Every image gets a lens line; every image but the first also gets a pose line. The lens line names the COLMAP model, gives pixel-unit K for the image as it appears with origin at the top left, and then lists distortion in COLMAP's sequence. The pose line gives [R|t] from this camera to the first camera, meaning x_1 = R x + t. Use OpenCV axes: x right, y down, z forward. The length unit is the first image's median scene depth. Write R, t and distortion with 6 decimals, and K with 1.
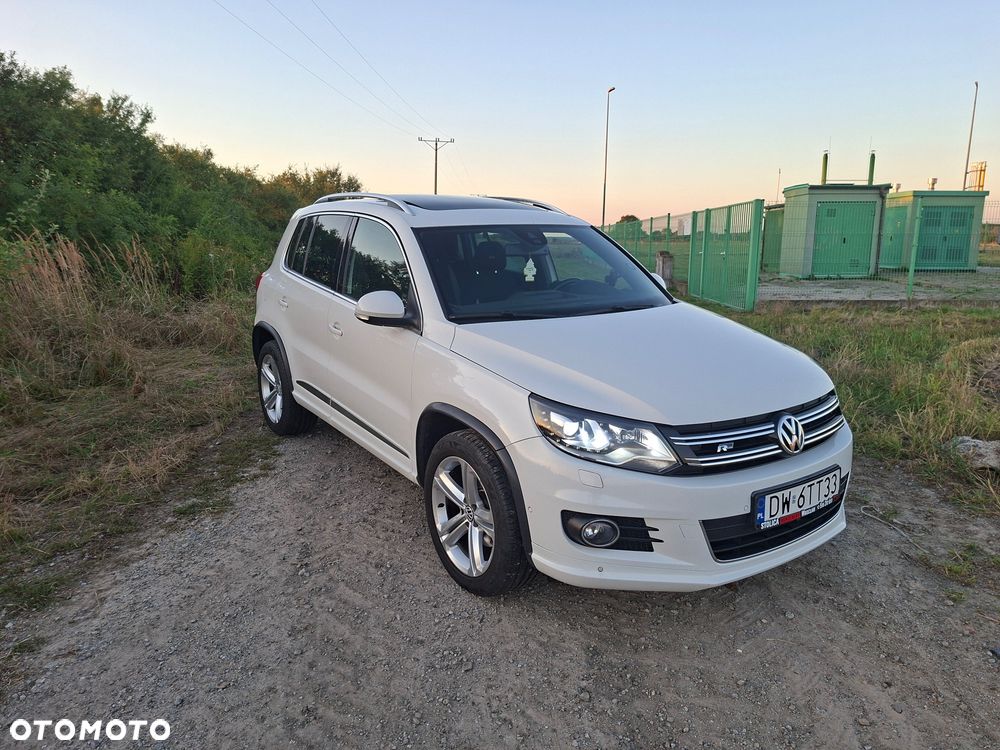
lens RADIAL K [[692.5, 0, 502.0], [0, 692.5, 372.5], [0, 0, 1]] dist [0.072615, -0.078664]
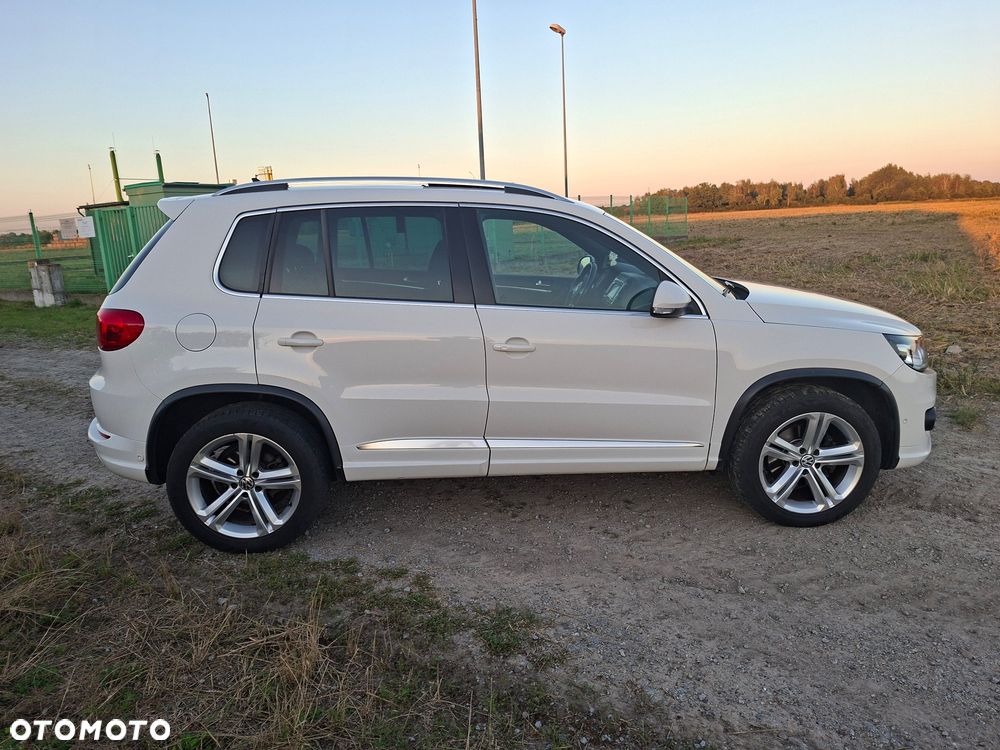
lens RADIAL K [[692.5, 0, 502.0], [0, 692.5, 372.5], [0, 0, 1]] dist [0.072615, -0.078664]
pose [[0.513654, -0.207316, 0.832574, -1.079221], [0.208536, 0.971437, 0.113238, -0.148990], [-0.832269, 0.115457, 0.542215, 0.686284]]
